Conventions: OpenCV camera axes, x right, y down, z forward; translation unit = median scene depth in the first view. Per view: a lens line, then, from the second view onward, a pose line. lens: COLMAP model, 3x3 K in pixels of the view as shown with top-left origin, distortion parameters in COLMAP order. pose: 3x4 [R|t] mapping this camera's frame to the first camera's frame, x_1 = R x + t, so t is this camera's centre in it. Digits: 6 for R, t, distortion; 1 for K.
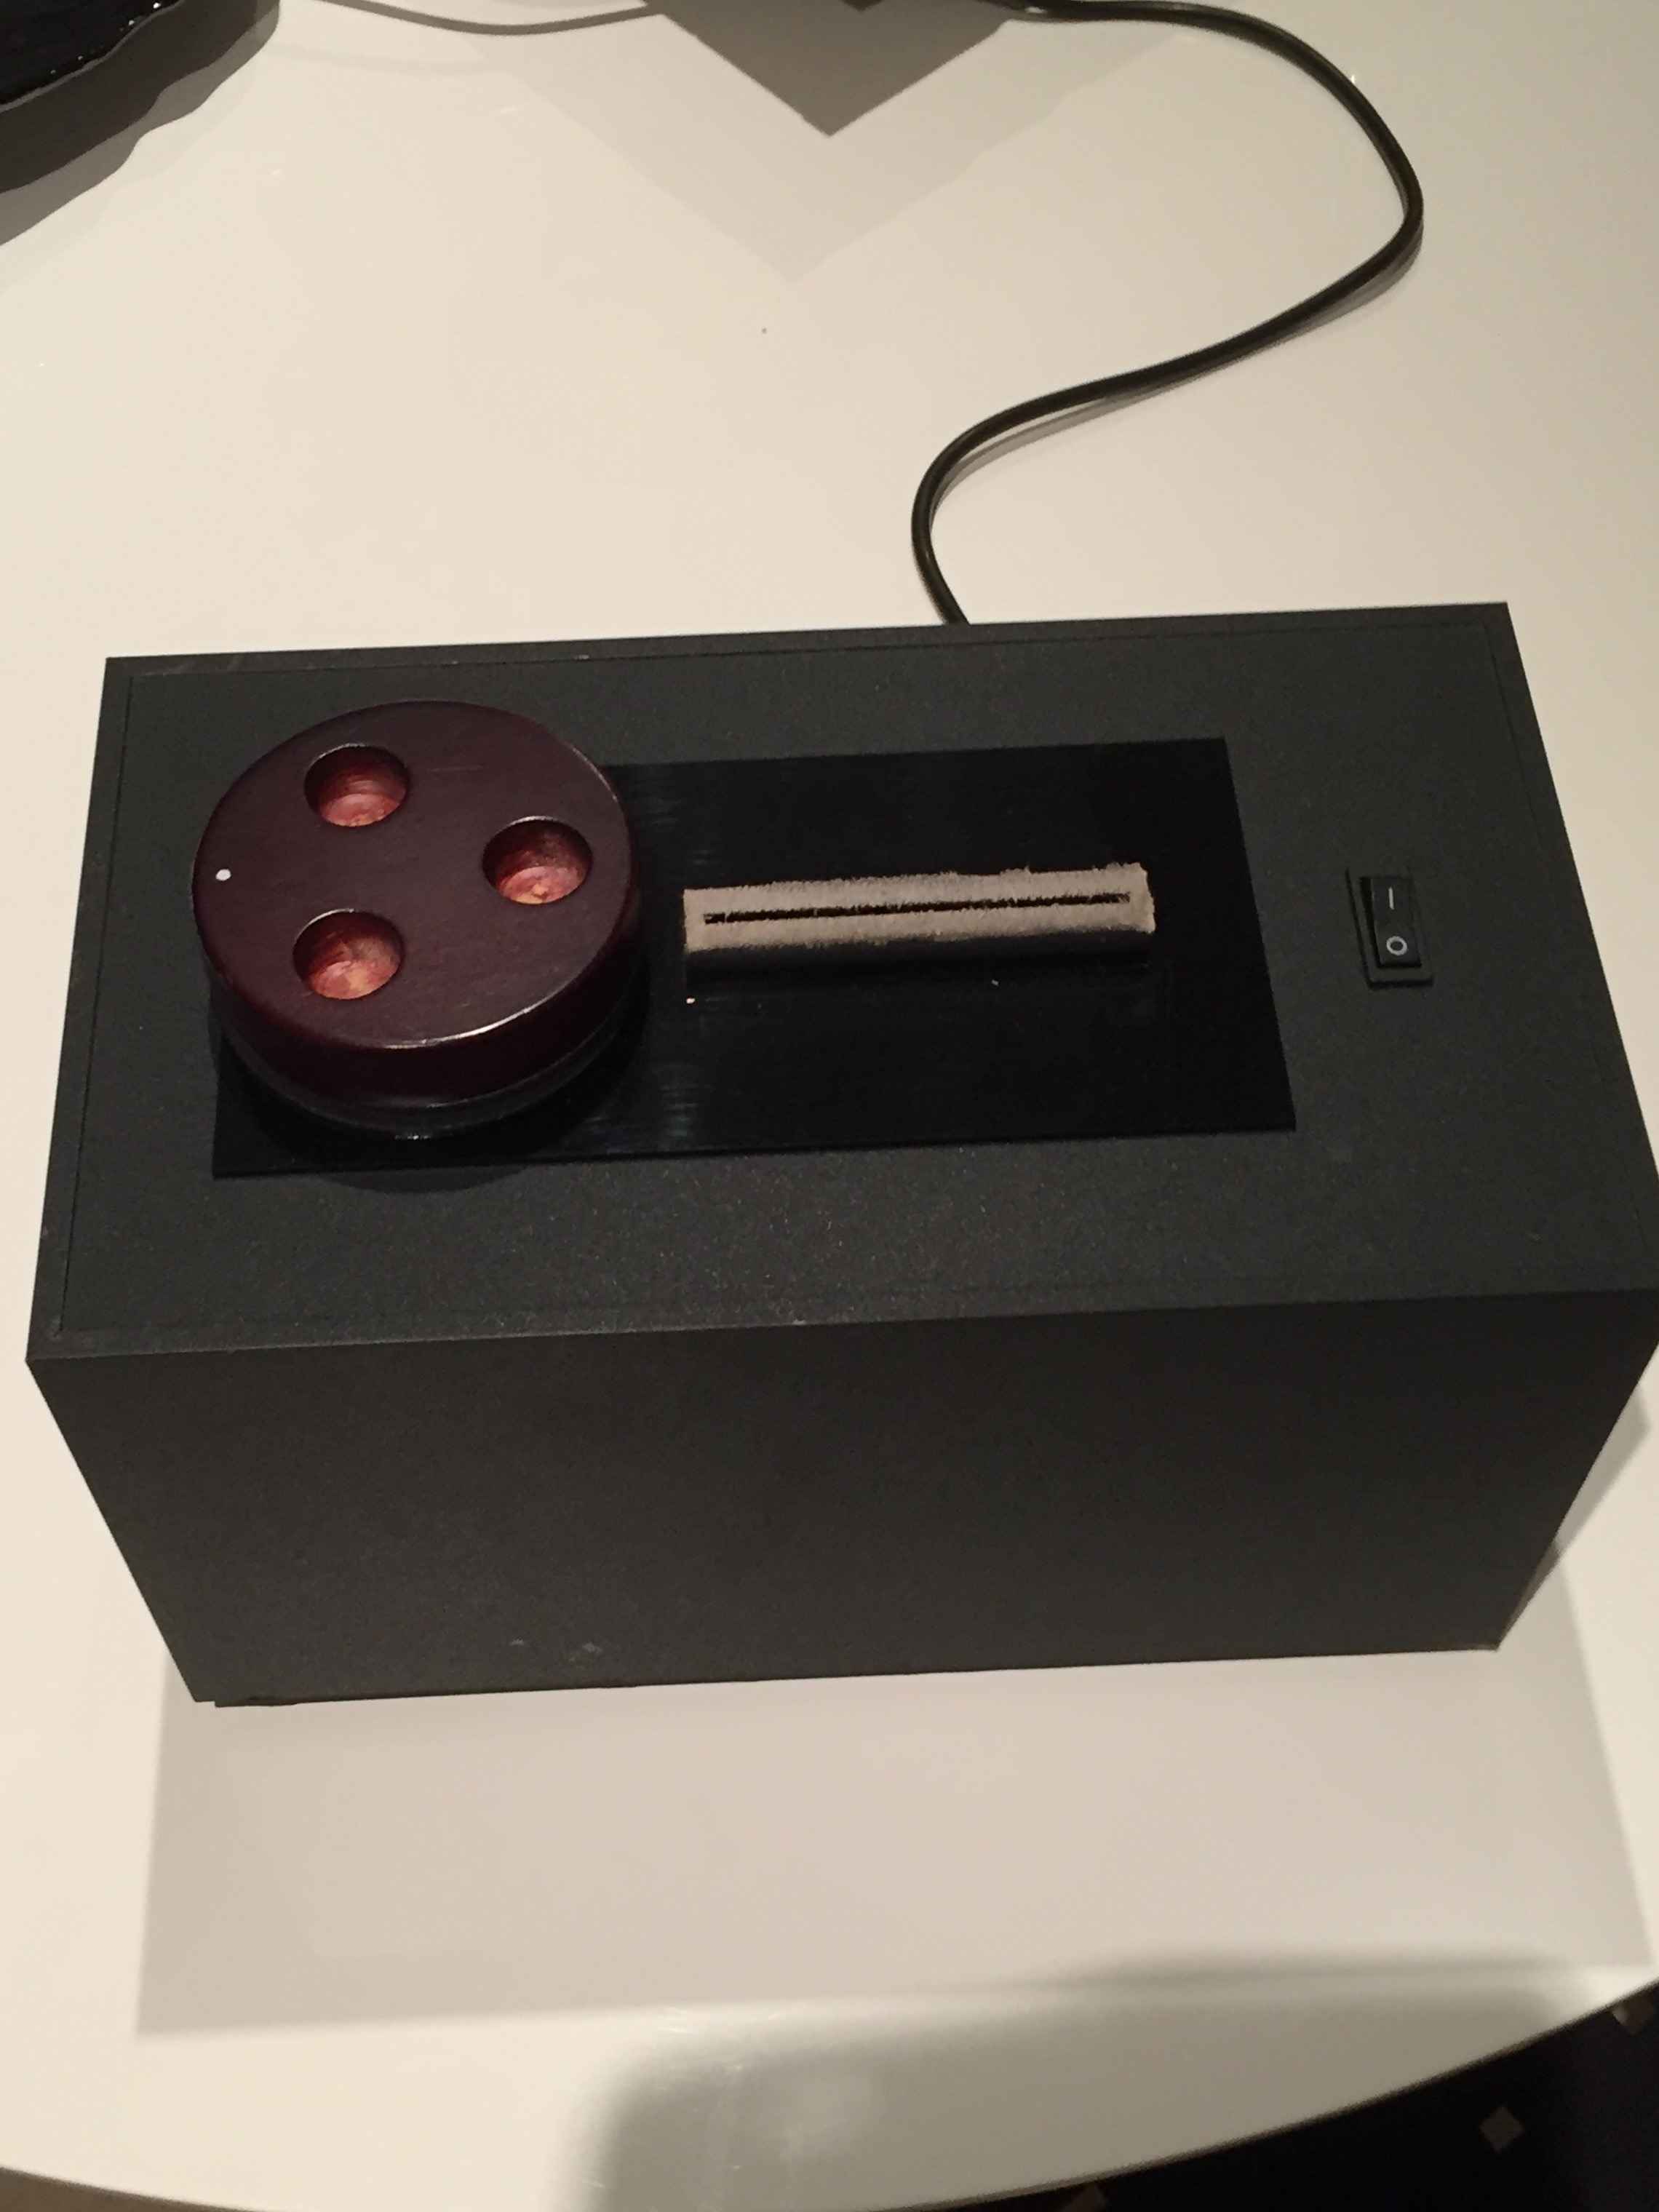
lens RADIAL K [[2788.0, 0, 829.5], [0, 2788.0, 1106.0], [0, 0, 1]] dist [0.016295, -0.004970]
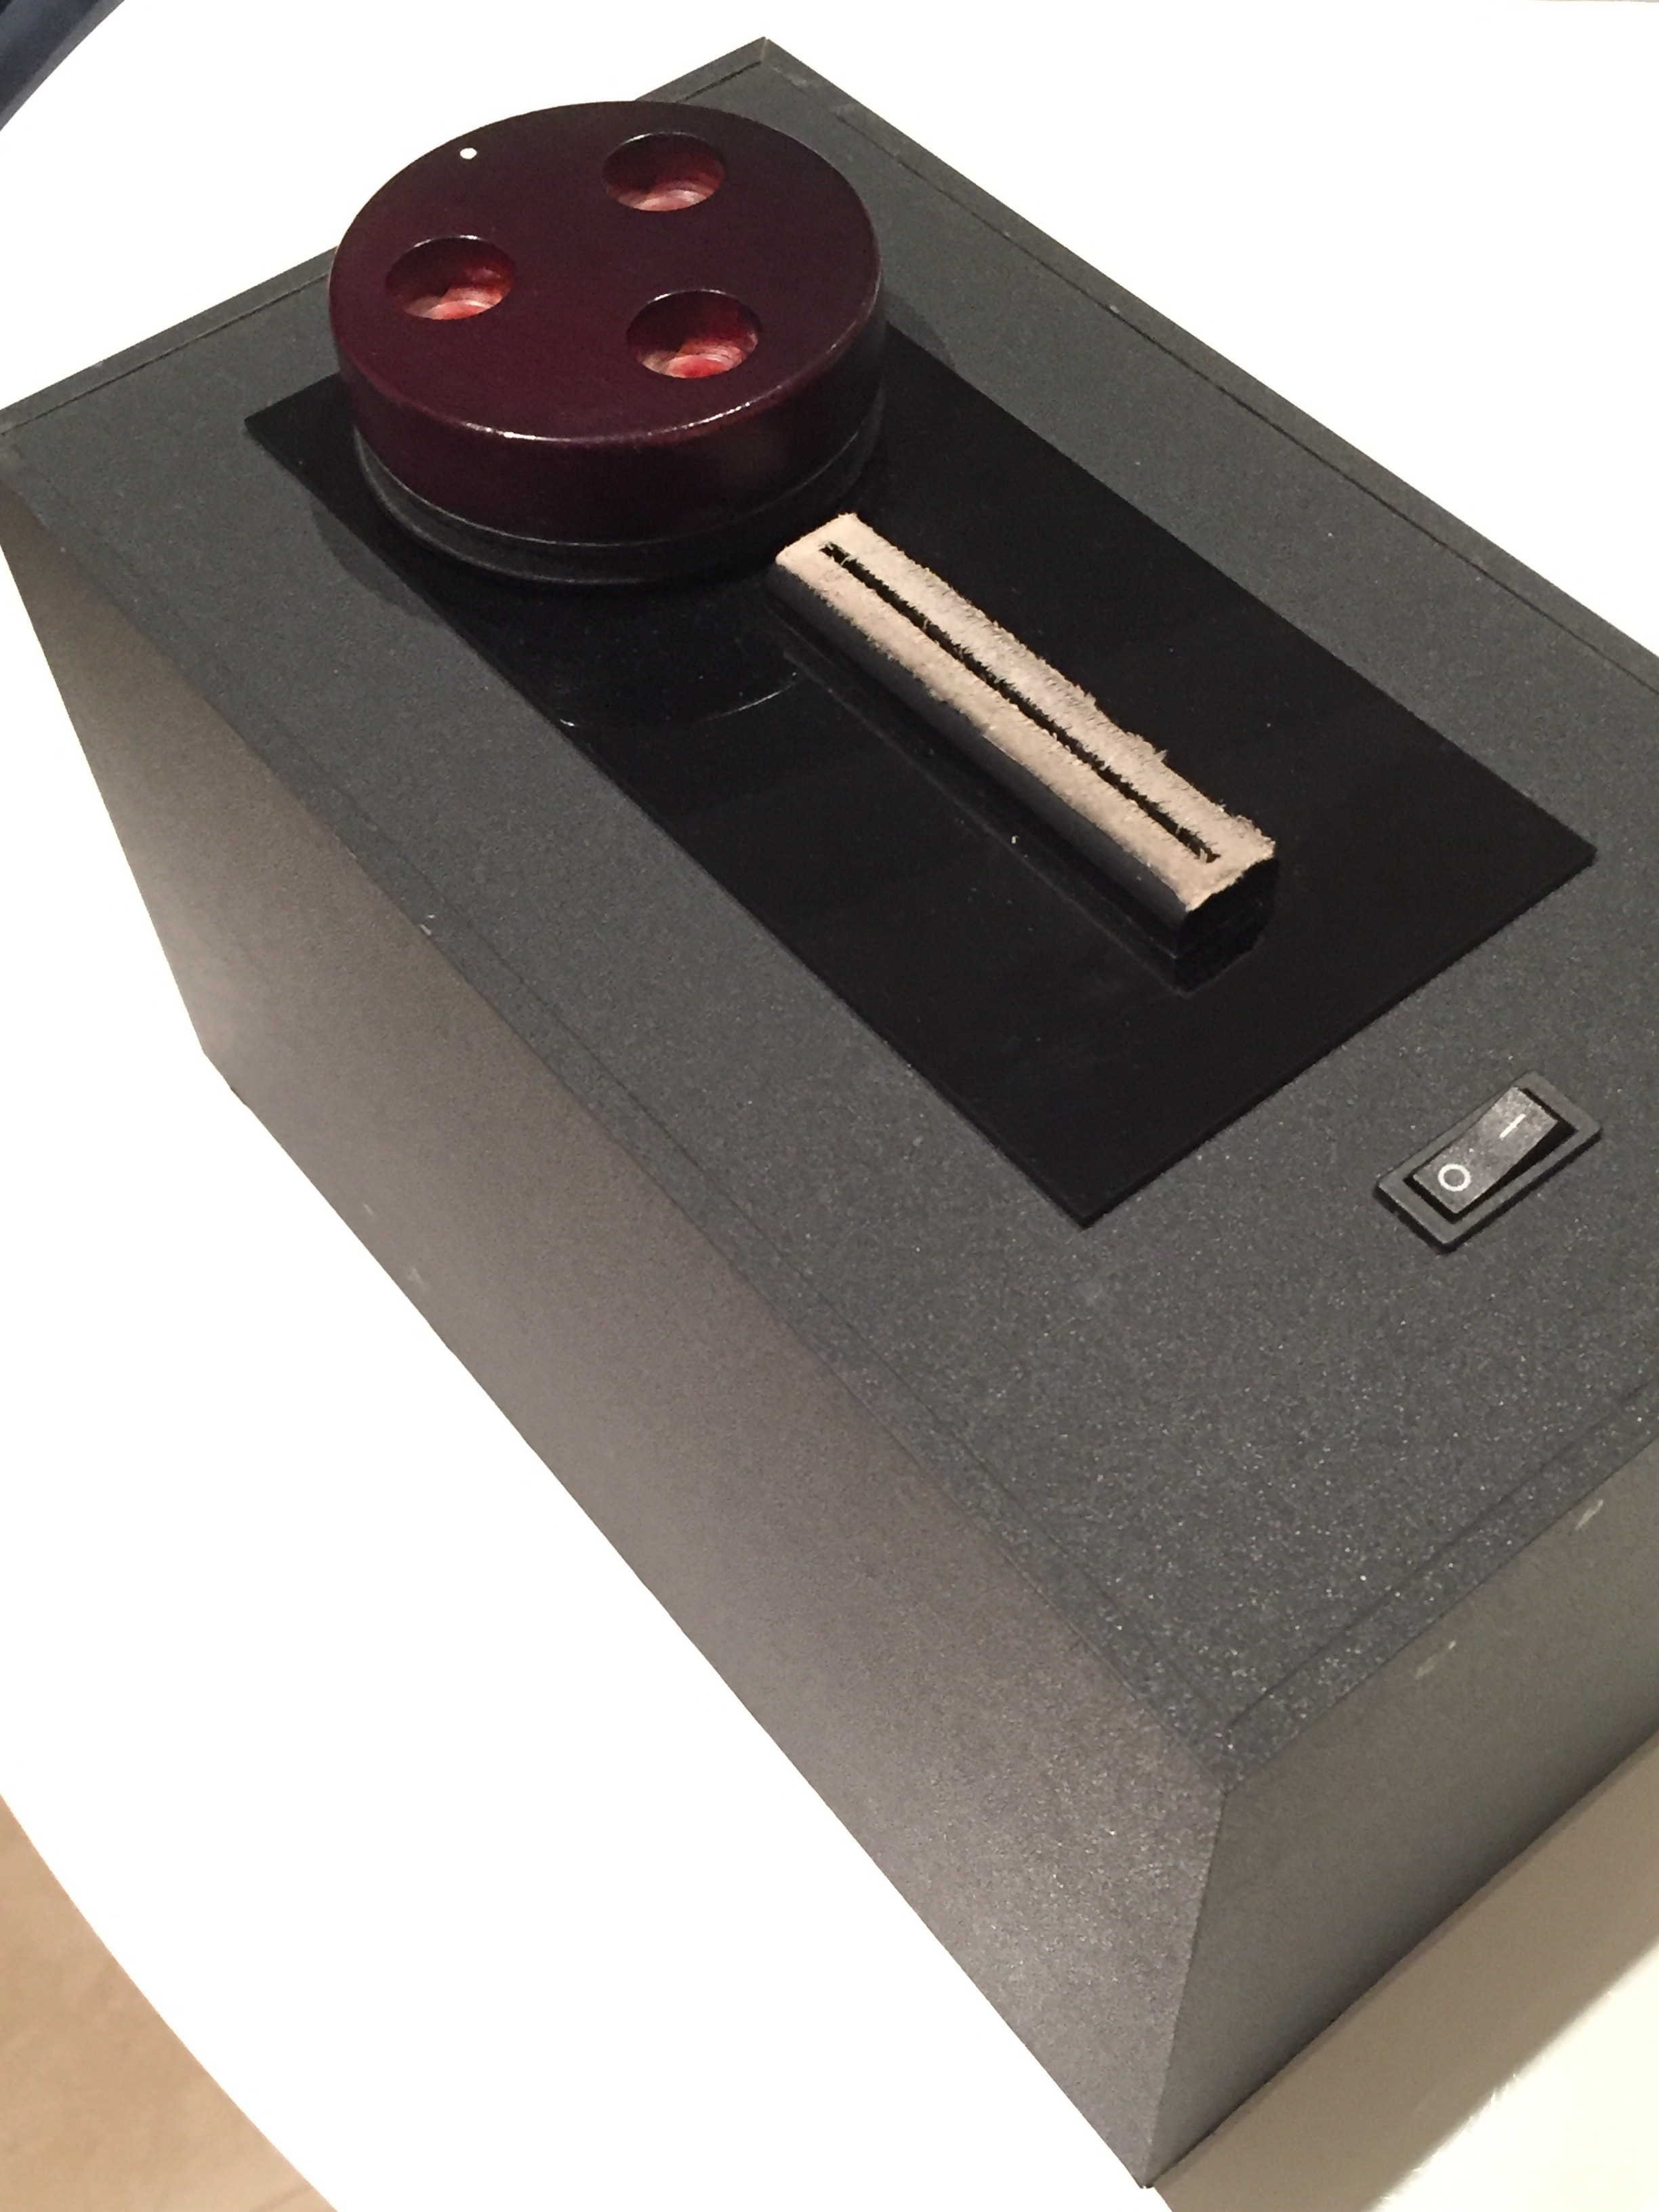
lens RADIAL K [[2788.0, 0, 829.5], [0, 2788.0, 1106.0], [0, 0, 1]] dist [0.016295, -0.004970]
pose [[0.575262, 0.638022, -0.511860, 0.444279], [-0.660689, 0.731364, 0.169104, -0.084275], [0.482248, 0.240901, 0.842261, 0.390520]]
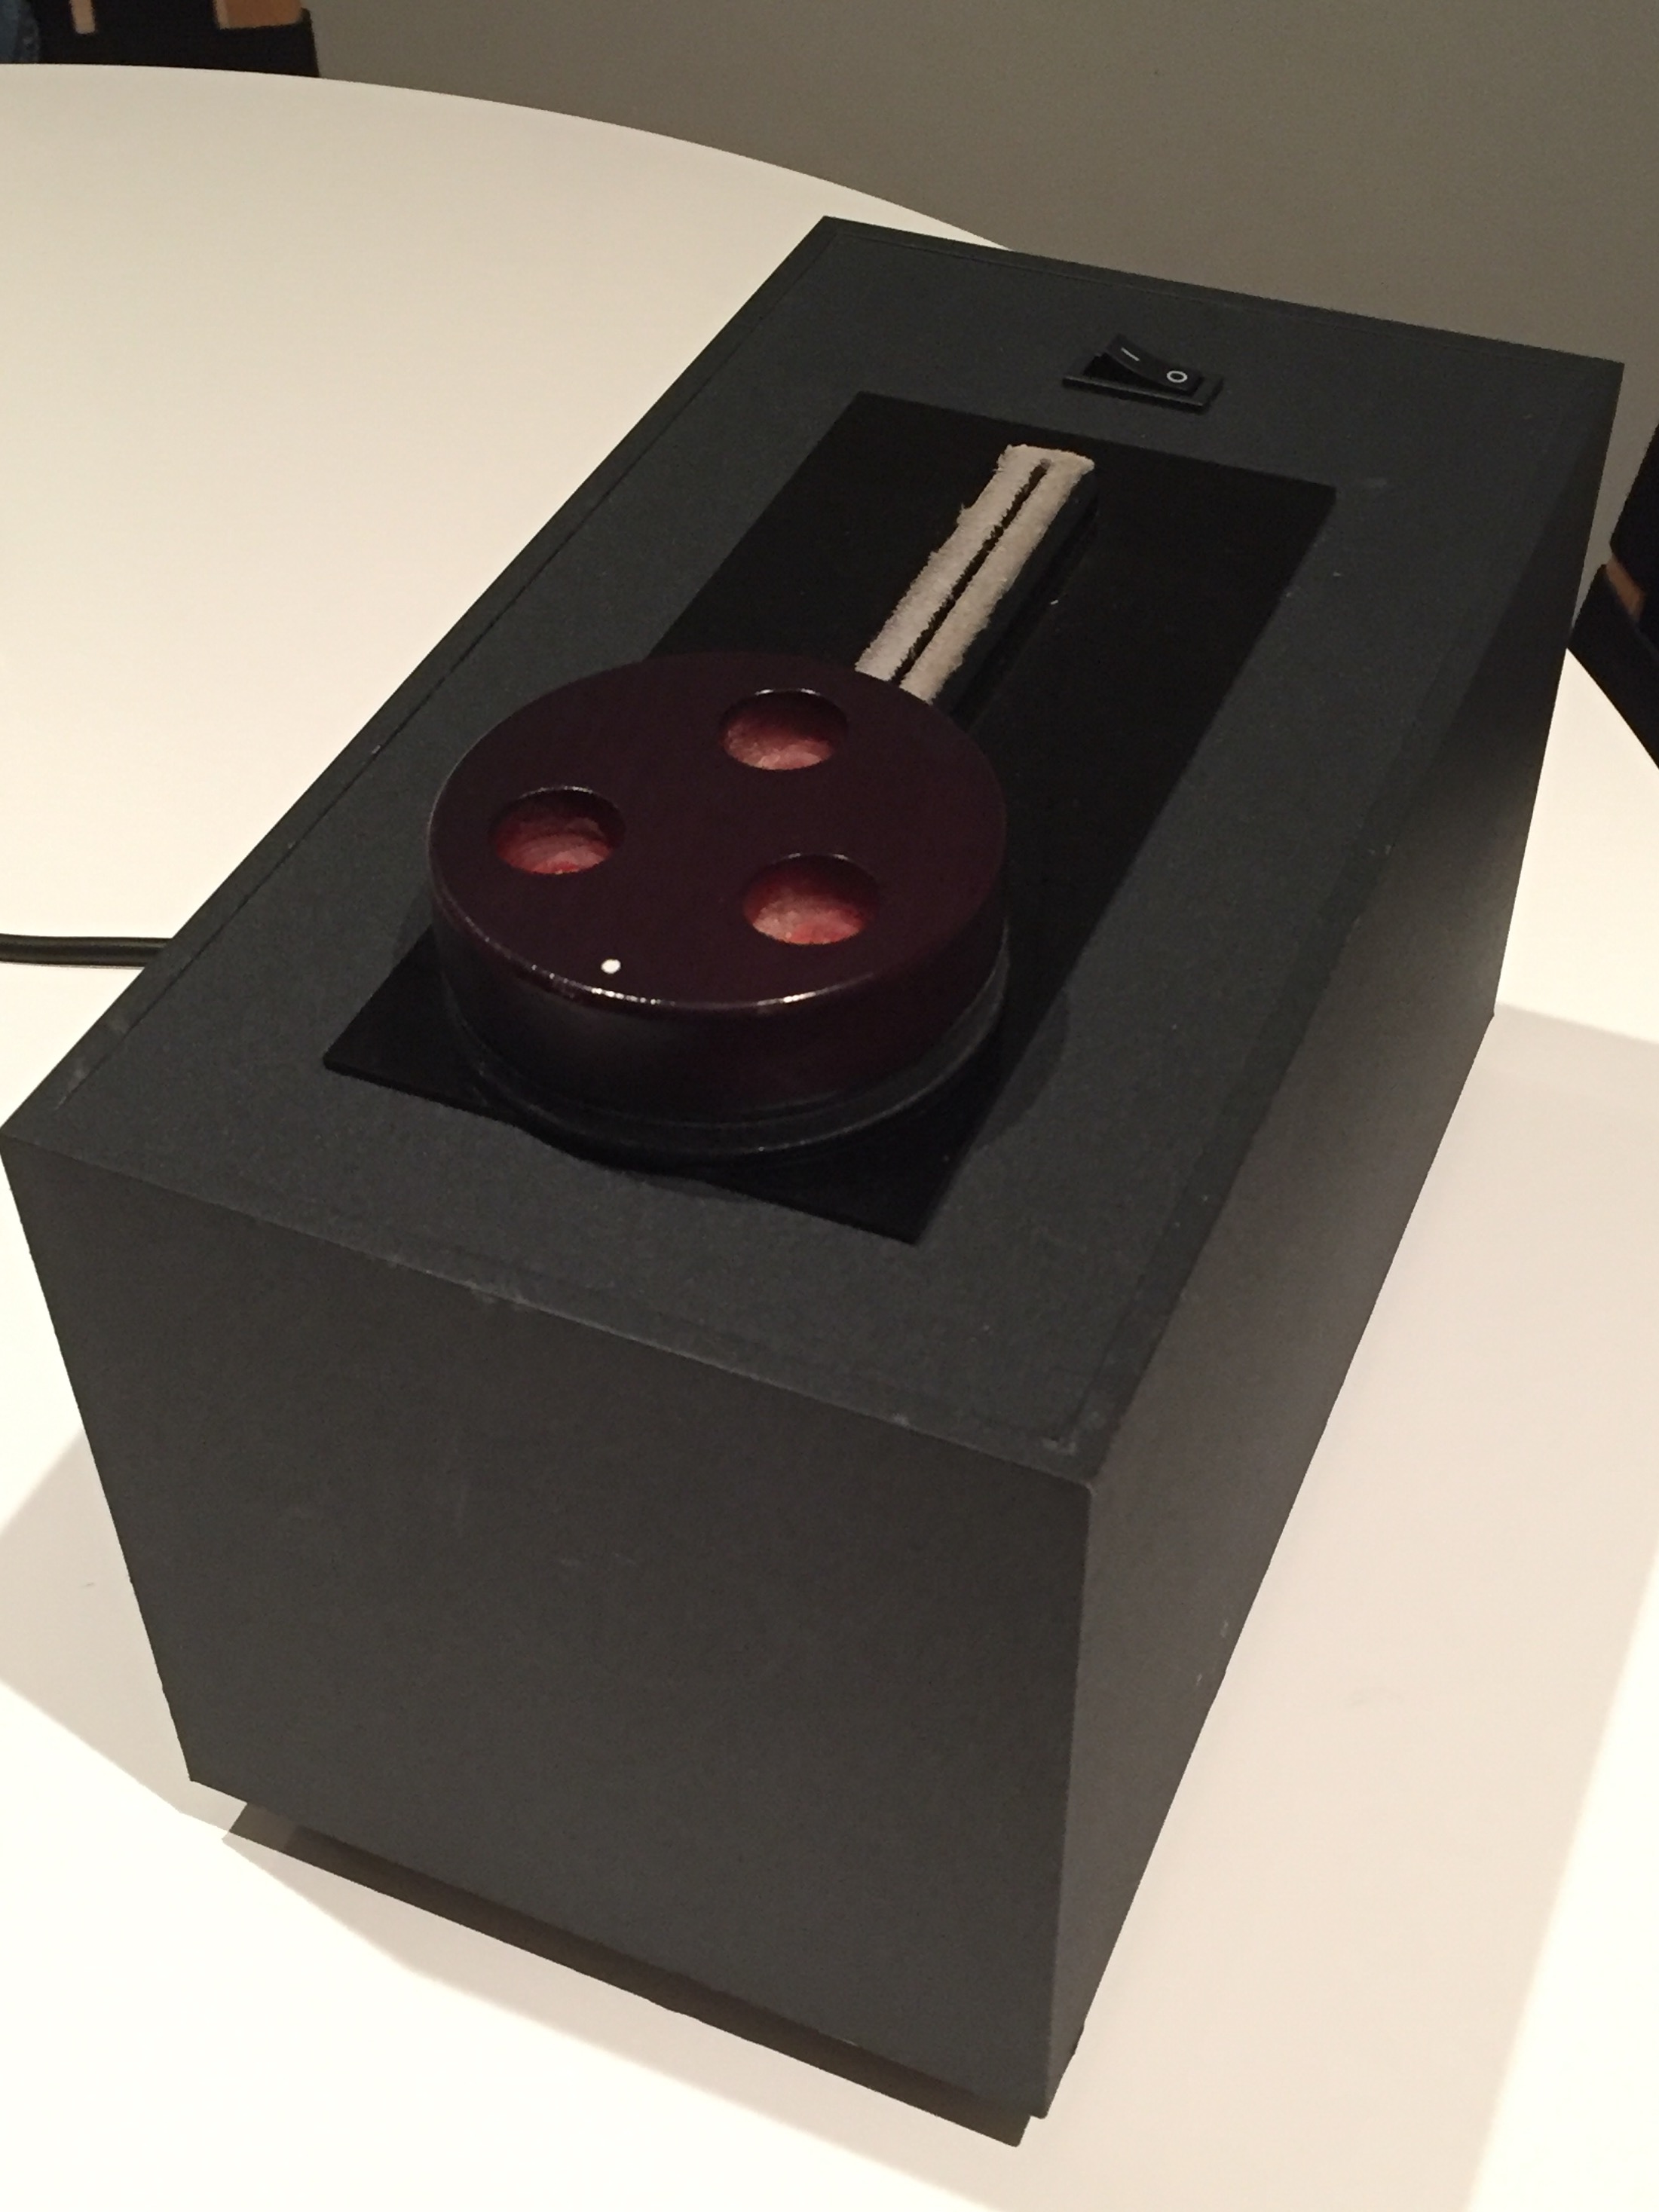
lens RADIAL K [[2788.2, 0, 829.5], [0, 2788.2, 1106.0], [0, 0, 1]] dist [0.016295, -0.004970]
pose [[0.450633, -0.634533, 0.627932, -0.649047], [0.756058, 0.645282, 0.109483, -0.092905], [-0.474664, 0.425416, 0.770529, 0.406909]]
